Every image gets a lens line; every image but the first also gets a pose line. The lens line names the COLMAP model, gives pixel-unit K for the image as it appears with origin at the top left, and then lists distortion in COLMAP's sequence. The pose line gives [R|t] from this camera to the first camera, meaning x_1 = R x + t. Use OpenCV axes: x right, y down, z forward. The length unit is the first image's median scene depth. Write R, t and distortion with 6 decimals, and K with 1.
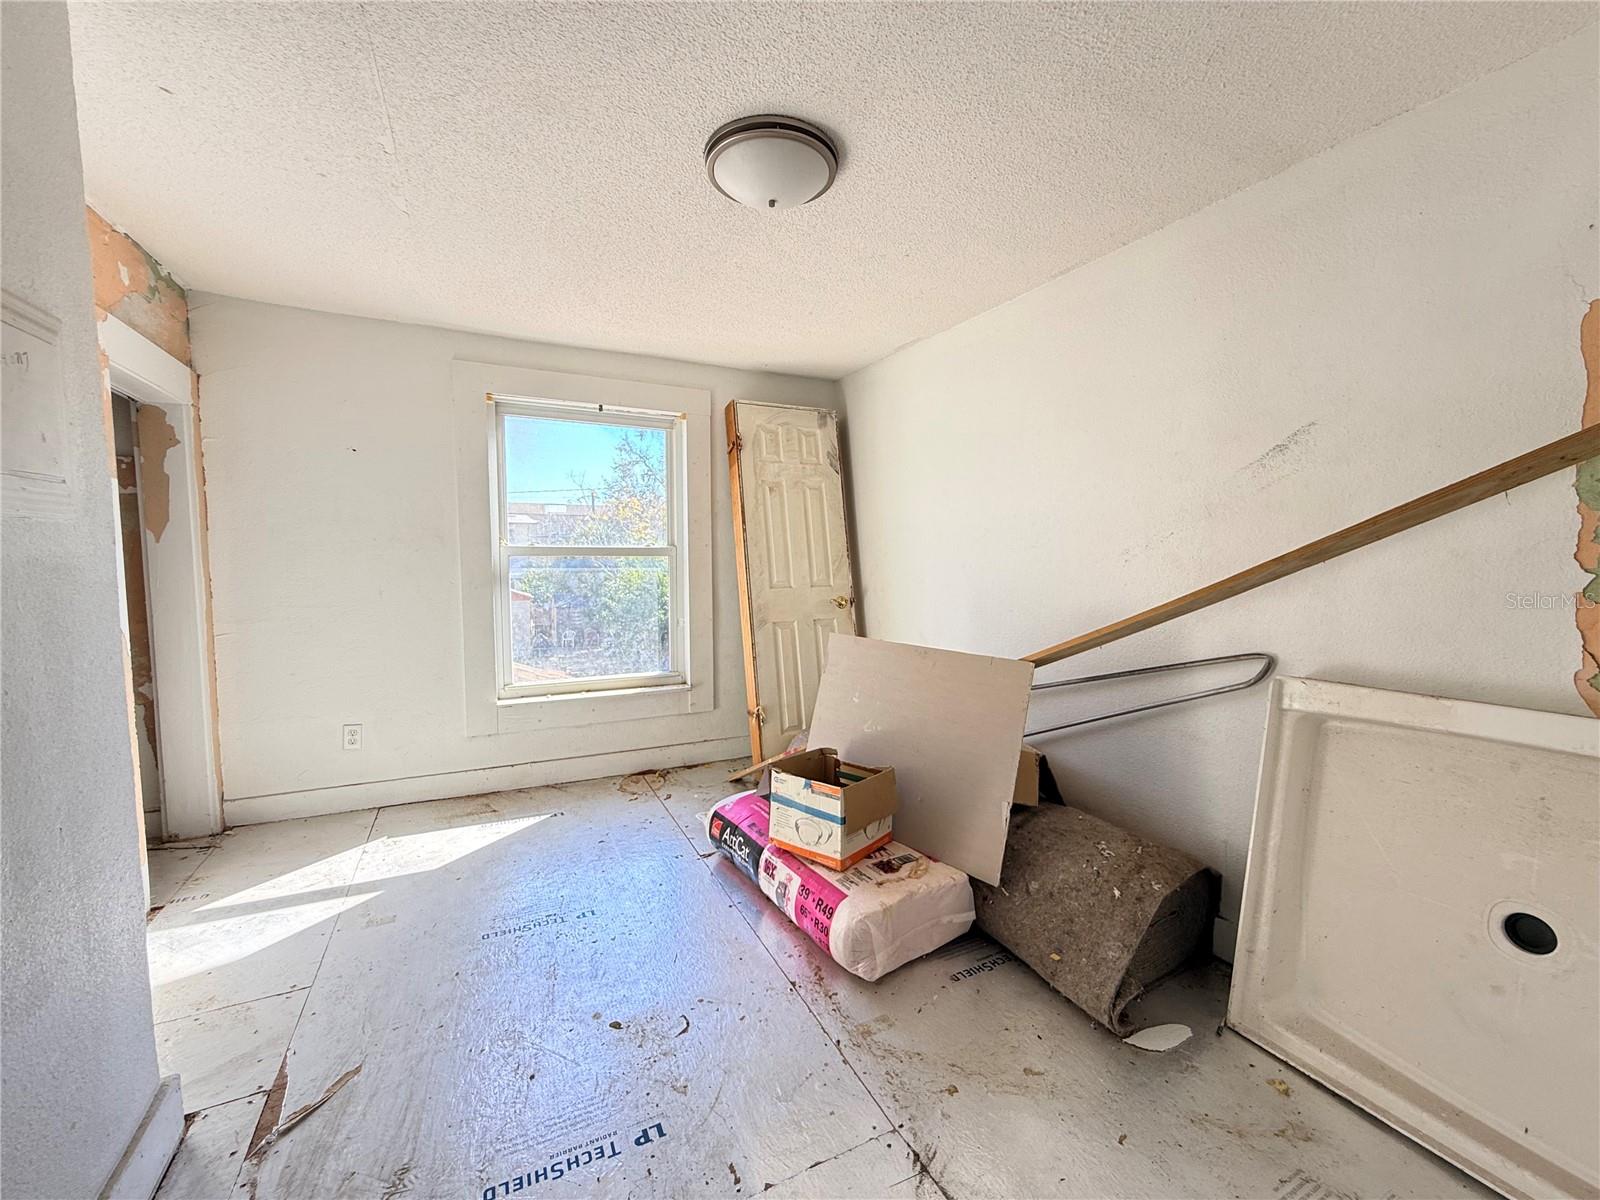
lens RADIAL K [[640.6, 0, 800.8], [0, 640.6, 601.3], [0, 0, 1]] dist [-0.000417, 0.000293]
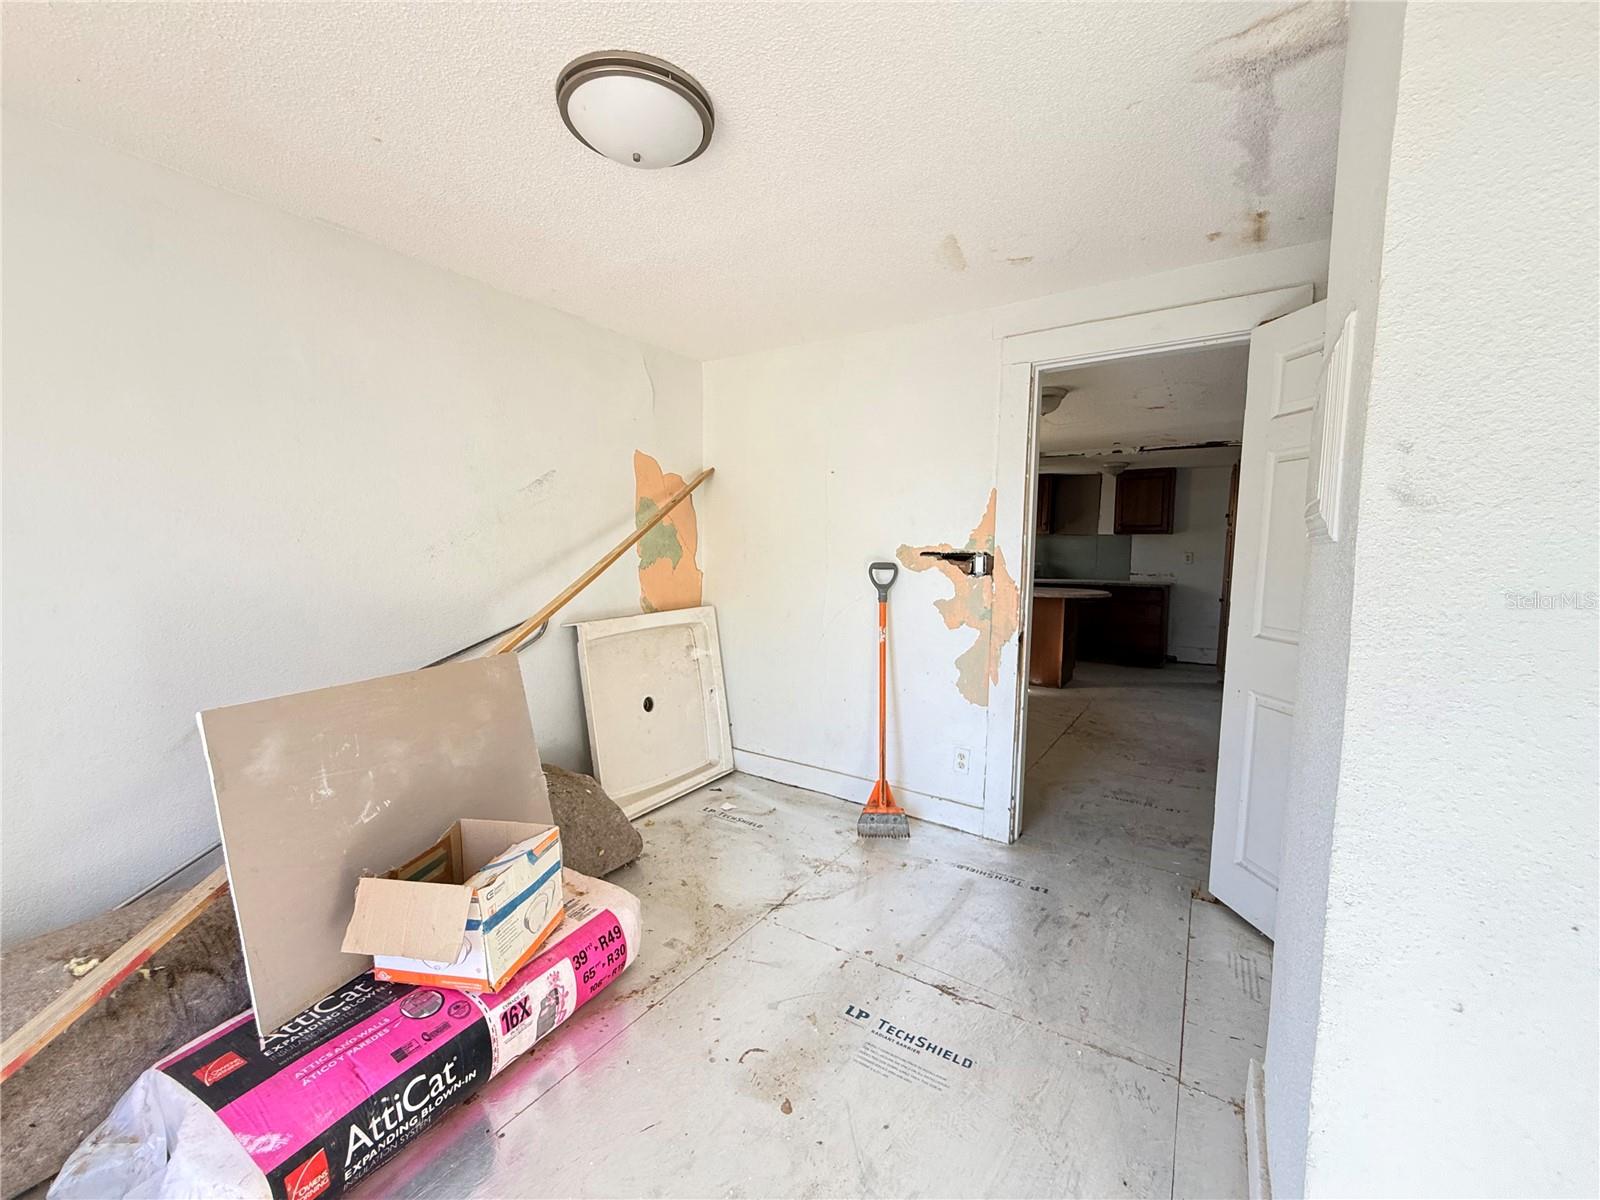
lens RADIAL K [[640.6, 0, 803.3], [0, 640.6, 597.1], [0, 0, 1]] dist [-0.000417, 0.000293]
pose [[-0.514742, -0.073725, 0.854169, -1.183785], [0.053853, 0.991548, 0.118035, -0.141297], [-0.855652, 0.106758, -0.506421, 1.615644]]
